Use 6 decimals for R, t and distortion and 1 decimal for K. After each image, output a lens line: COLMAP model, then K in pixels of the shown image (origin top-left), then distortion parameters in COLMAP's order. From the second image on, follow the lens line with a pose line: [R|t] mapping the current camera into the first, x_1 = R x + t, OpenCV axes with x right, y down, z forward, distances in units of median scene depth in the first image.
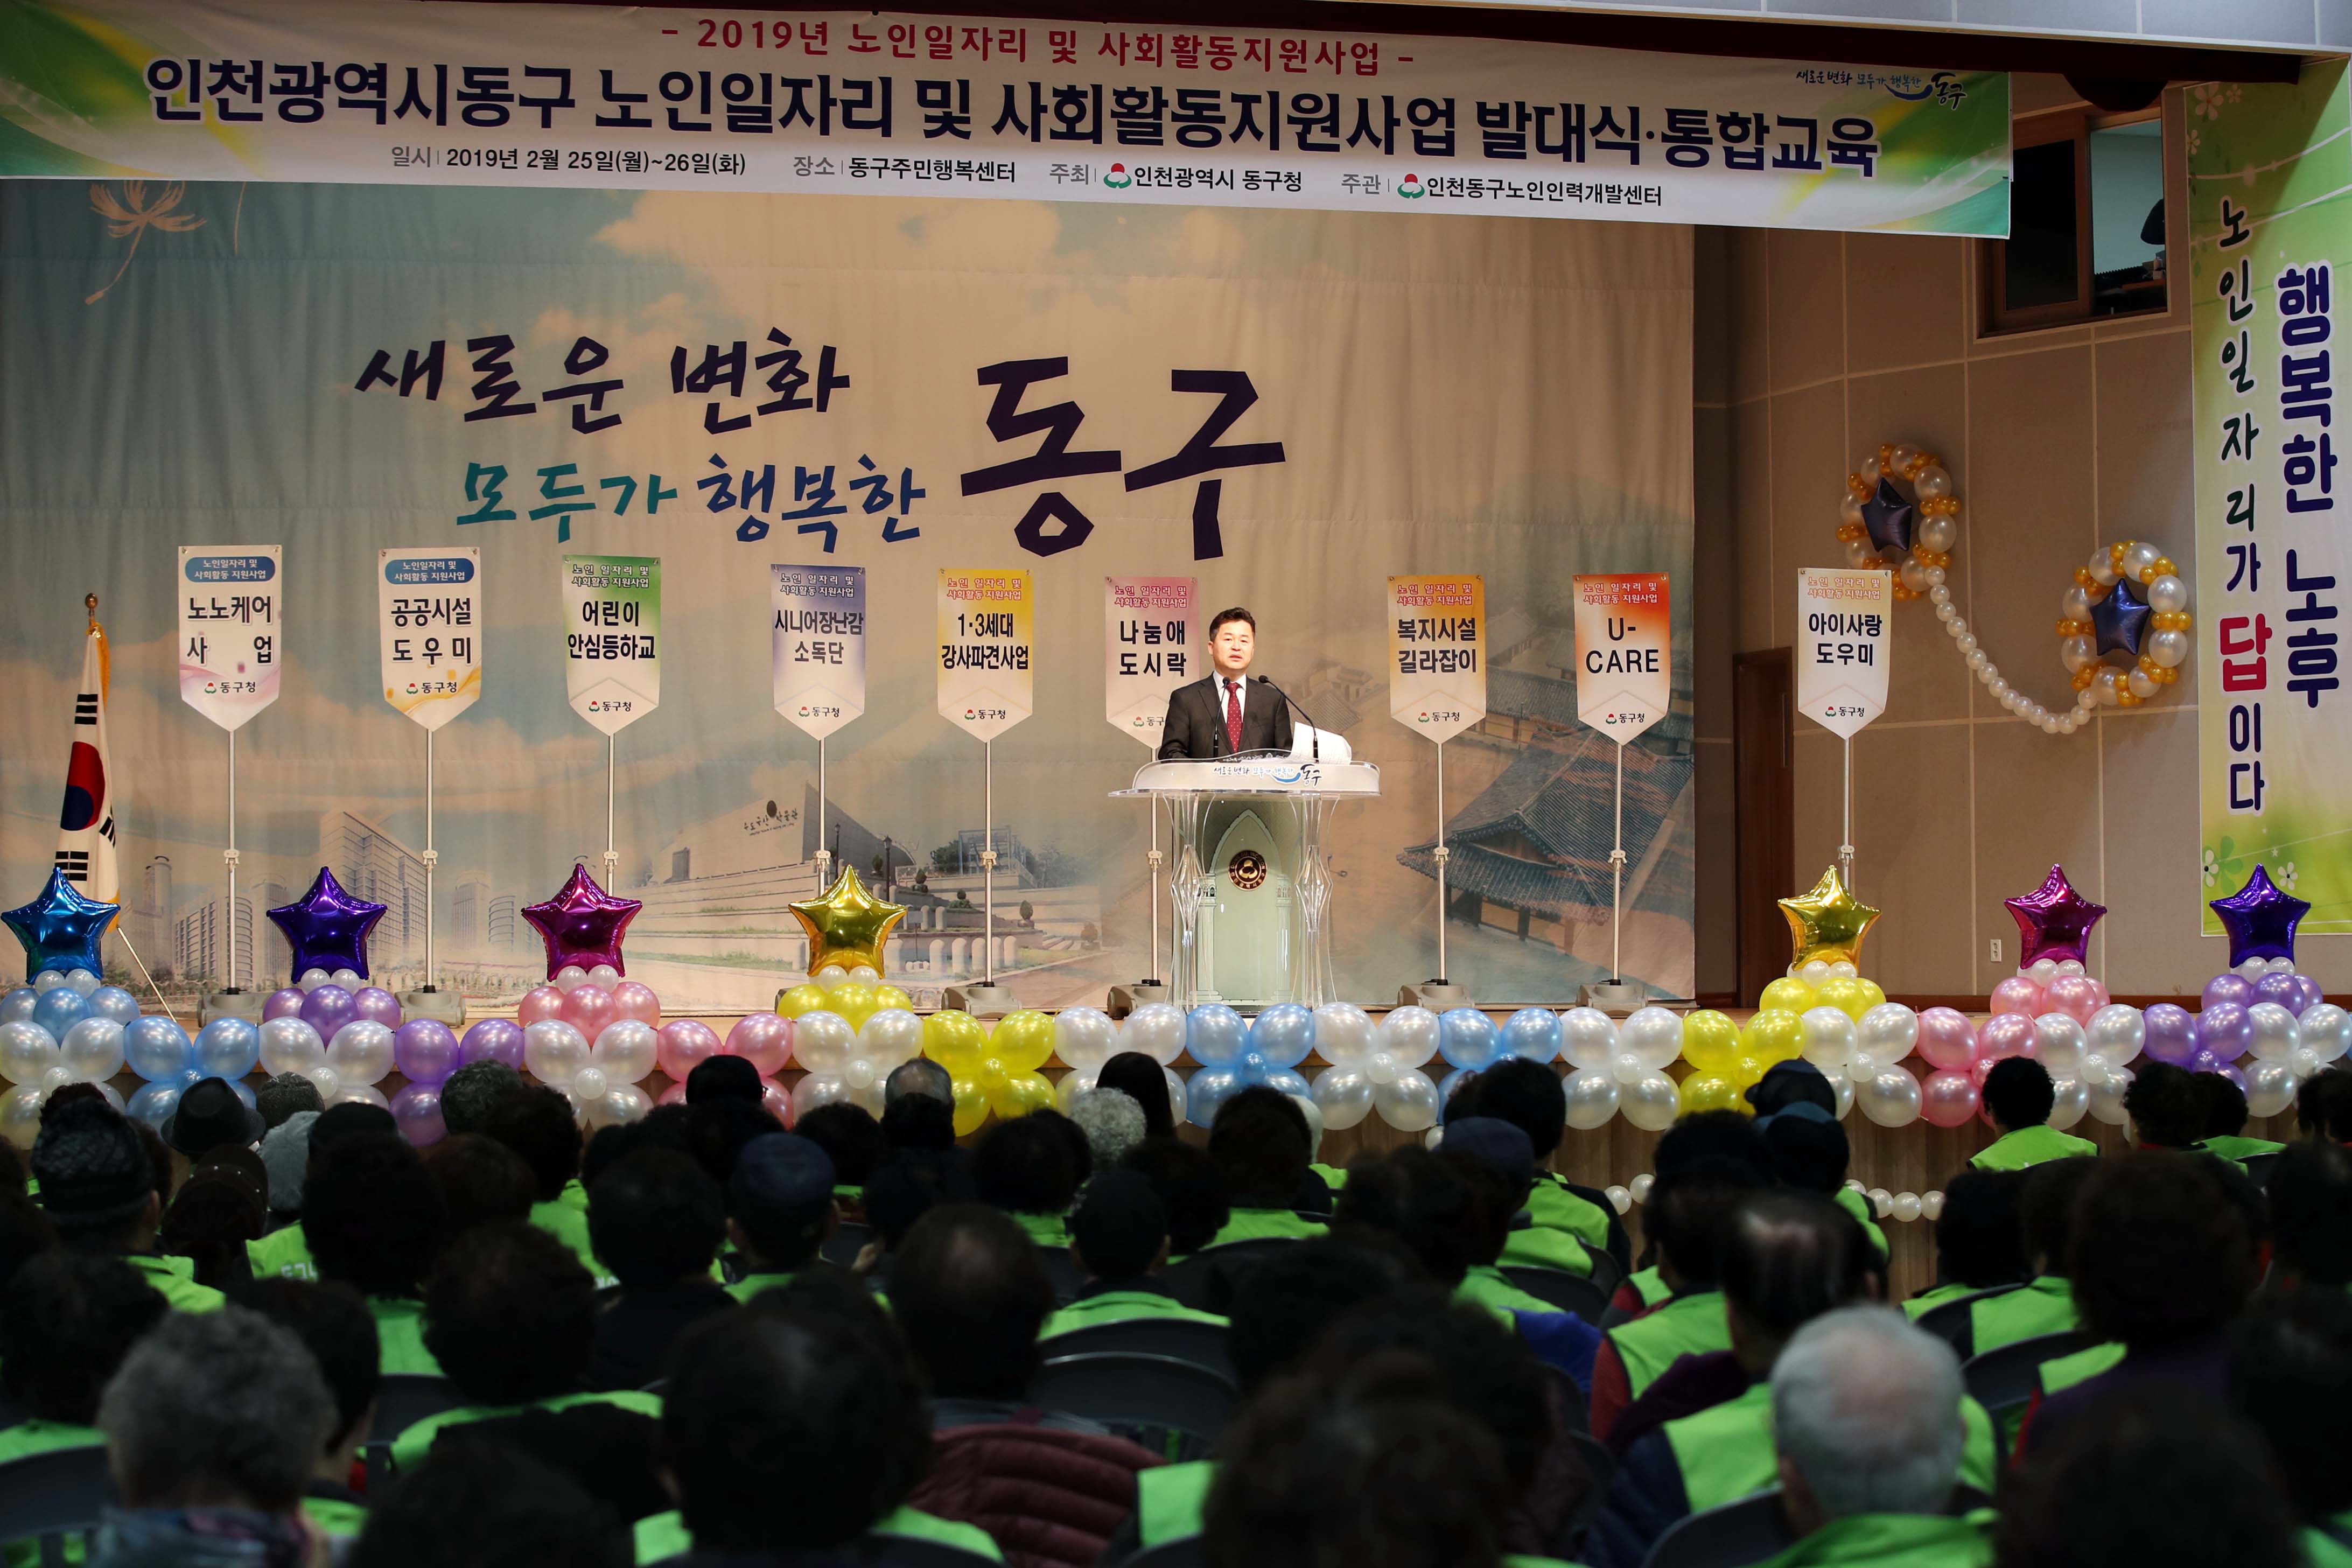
lens RADIAL K [[4790.5, 0, 1154.1], [0, 4790.5, 787.4], [0, 0, 1]] dist [-0.360552, 0.000000]
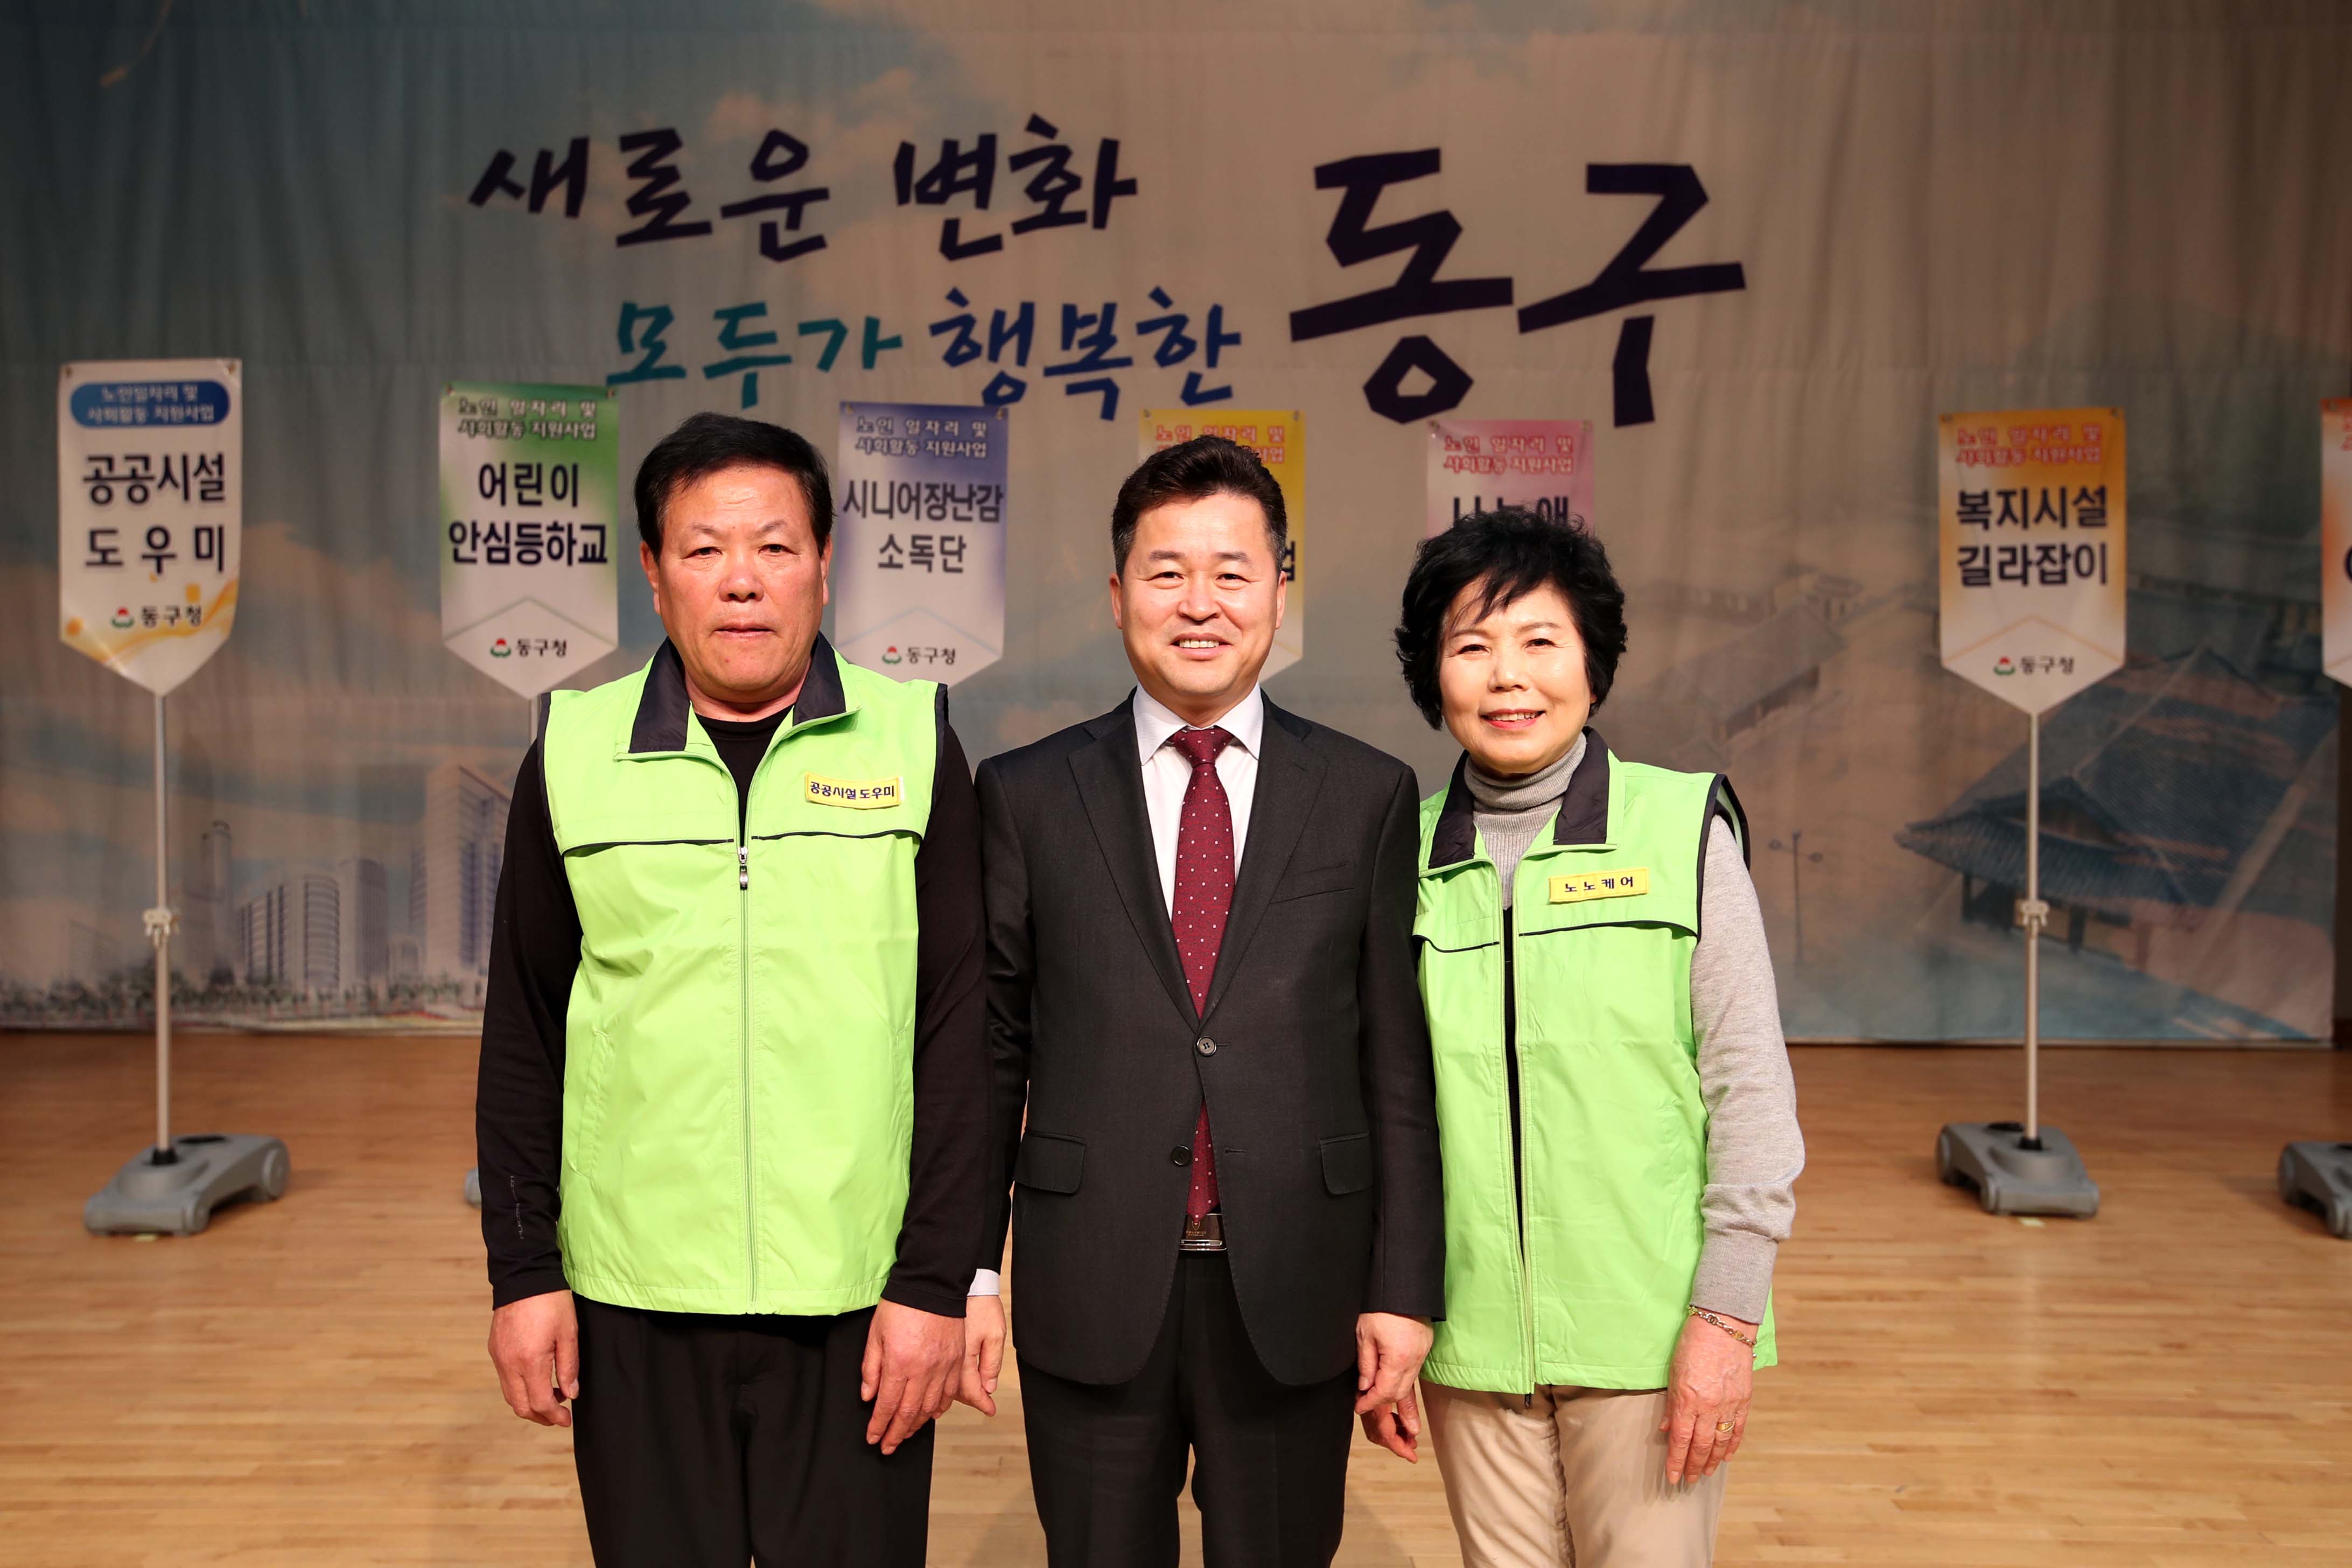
lens RADIAL K [[2198.5, 0, 1138.3], [0, 2198.5, 749.9], [0, 0, 1]] dist [0.020855, 0.016306]
pose [[0.972998, 0.016672, -0.230209, 0.016580], [-0.003422, 0.998320, 0.057840, -0.018113], [0.230787, -0.055490, 0.971421, 0.677264]]
